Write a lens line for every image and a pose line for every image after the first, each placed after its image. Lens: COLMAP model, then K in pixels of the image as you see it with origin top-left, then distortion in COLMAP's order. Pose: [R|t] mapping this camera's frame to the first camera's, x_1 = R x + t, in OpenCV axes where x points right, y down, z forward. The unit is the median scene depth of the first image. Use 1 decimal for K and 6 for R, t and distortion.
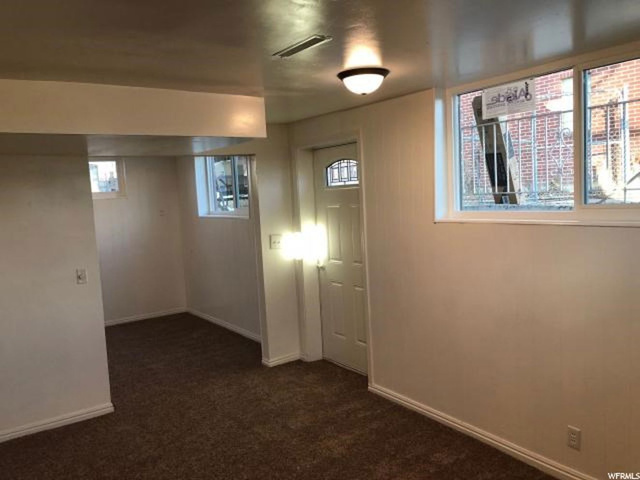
lens RADIAL K [[515.7, 0, 320.0], [0, 515.7, 240.0], [0, 0, 1]] dist [-0.013558, -0.007622]
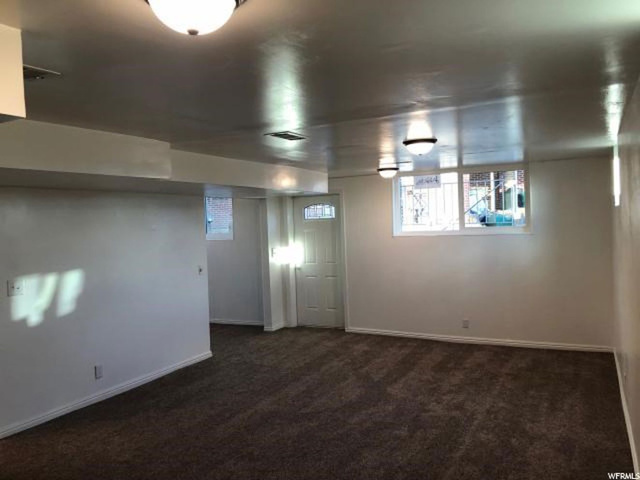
lens RADIAL K [[515.0, 0, 318.6], [0, 515.0, 228.9], [0, 0, 1]] dist [0.032602, -0.047700]
pose [[0.892763, 0.012649, 0.450349, -0.700770], [0.032615, 0.995168, -0.092606, 0.084994], [-0.449344, 0.097364, 0.888037, -0.513075]]
